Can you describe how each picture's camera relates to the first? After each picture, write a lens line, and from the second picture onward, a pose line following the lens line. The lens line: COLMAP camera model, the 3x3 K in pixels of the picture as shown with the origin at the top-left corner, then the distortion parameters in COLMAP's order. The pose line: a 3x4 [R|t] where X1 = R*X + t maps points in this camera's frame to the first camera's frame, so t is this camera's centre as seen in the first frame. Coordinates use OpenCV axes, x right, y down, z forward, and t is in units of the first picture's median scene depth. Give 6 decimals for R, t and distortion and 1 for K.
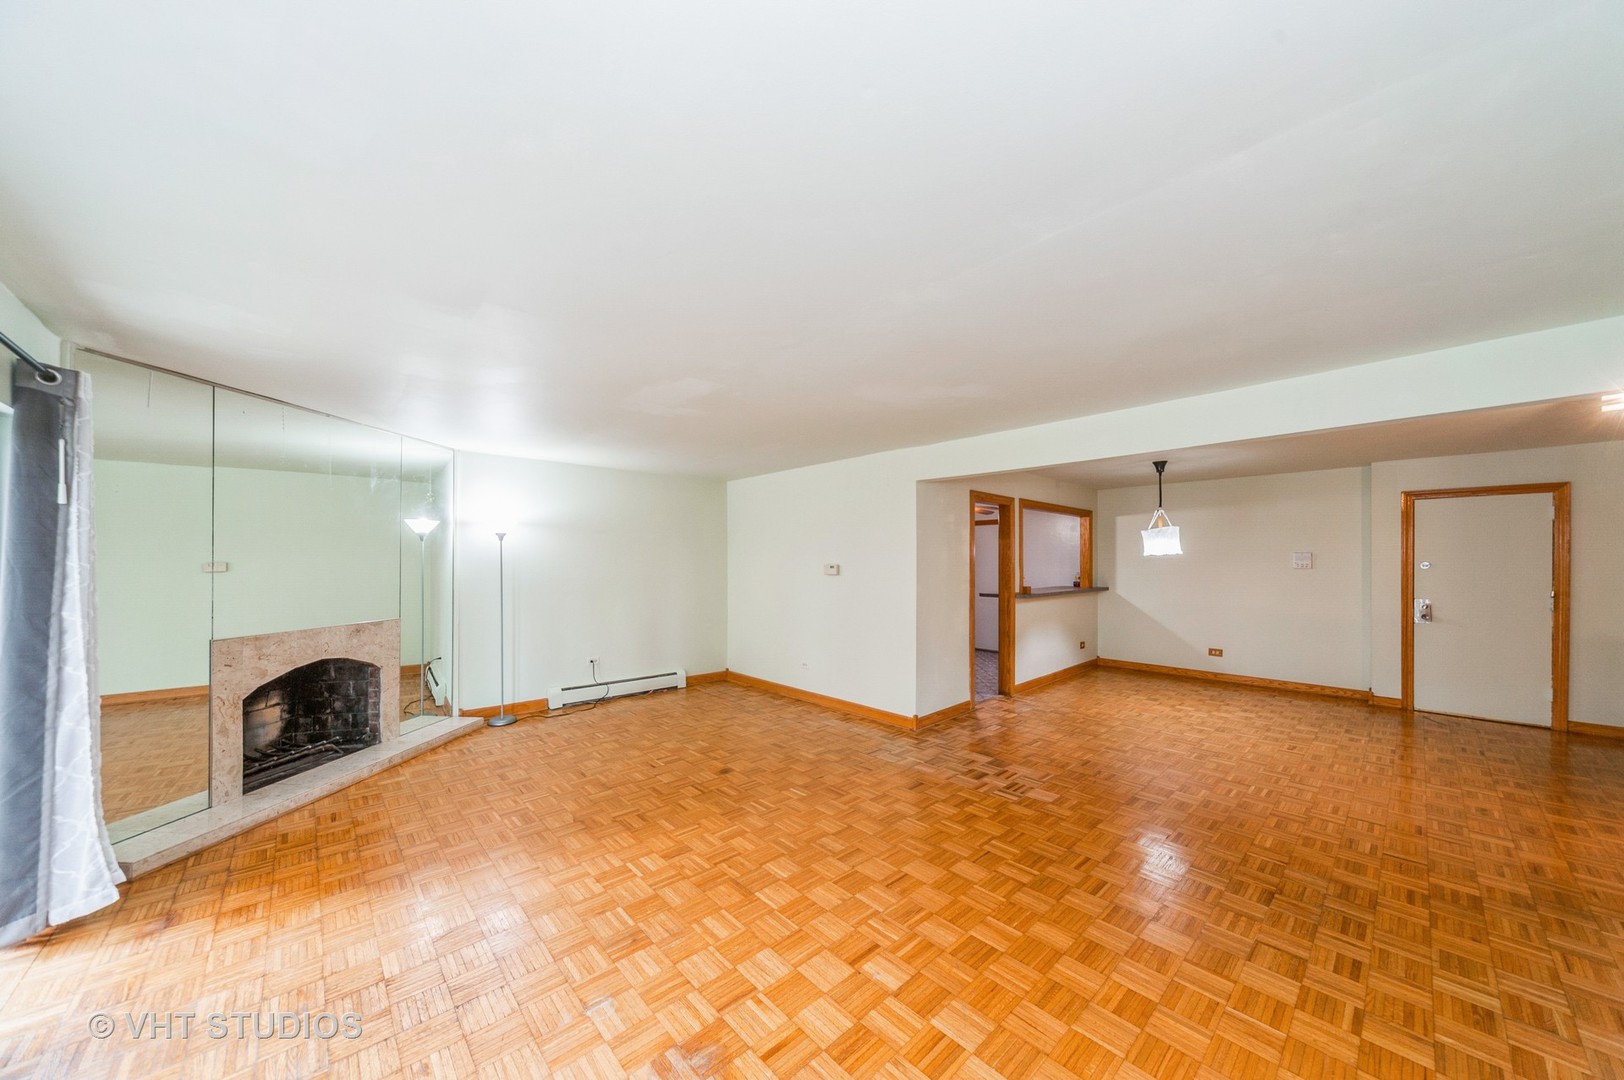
lens RADIAL K [[559.2, 0, 812.8], [0, 559.2, 559.7], [0, 0, 1]] dist [-0.002411, 0.000093]
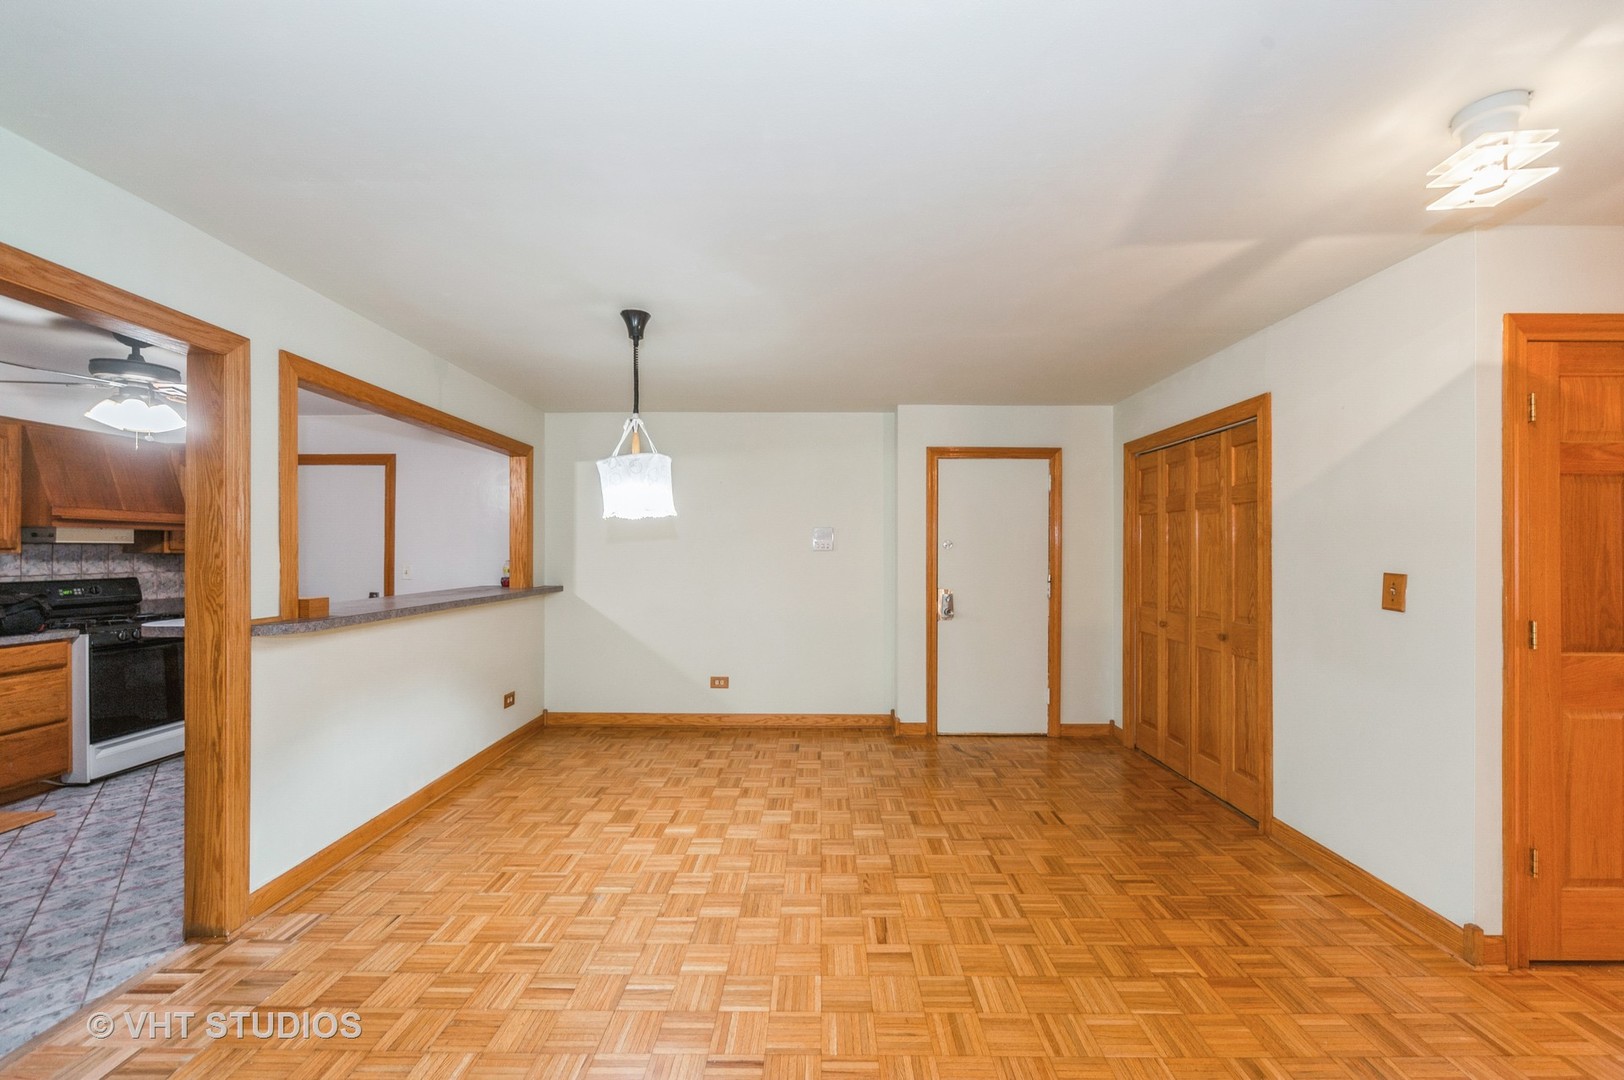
lens RADIAL K [[601.5, 0, 818.0], [0, 601.5, 550.9], [0, 0, 1]] dist [-0.002713, -0.000603]
pose [[0.681341, 0.001613, 0.731964, 0.361554], [-0.002439, 0.999997, 0.000067, 0.018328], [-0.731962, -0.001832, 0.681343, 0.552708]]
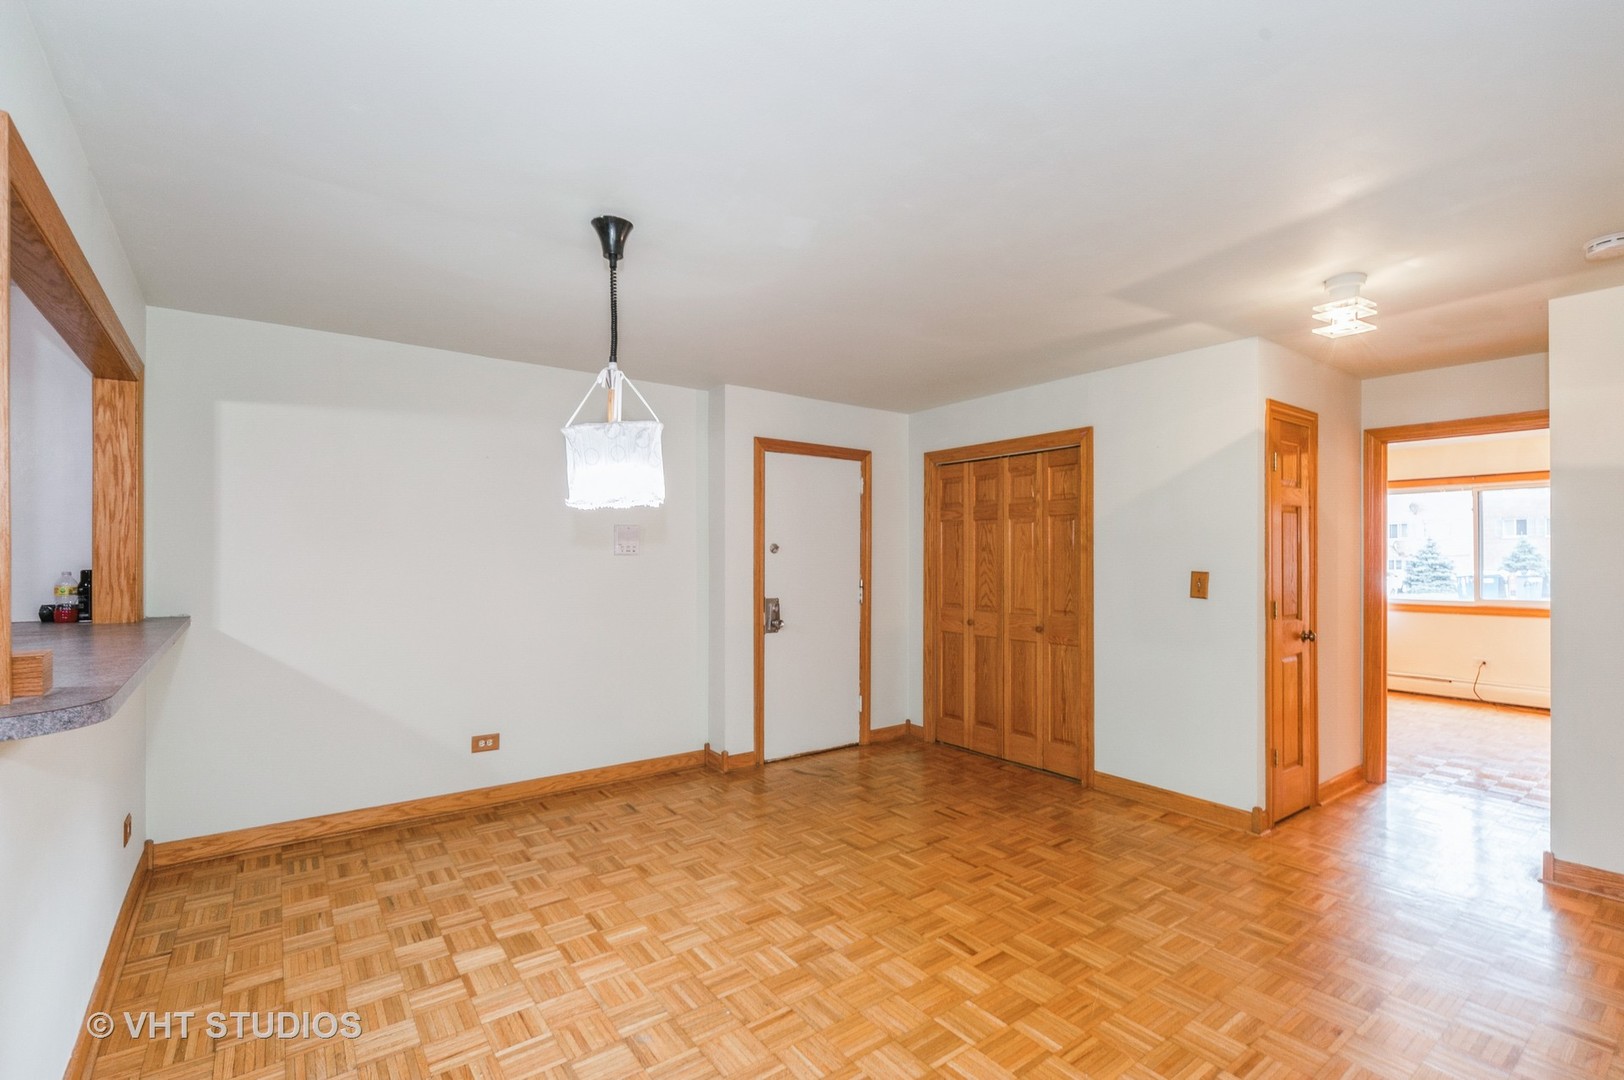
lens RADIAL K [[726.2, 0, 821.5], [0, 726.2, 554.9], [0, 0, 1]] dist [0.000376, 0.000179]
pose [[0.100838, 0.003726, 0.994896, 0.209015], [-0.002486, 0.999991, -0.003493, 0.020576], [-0.994900, -0.002121, 0.100847, 0.830332]]
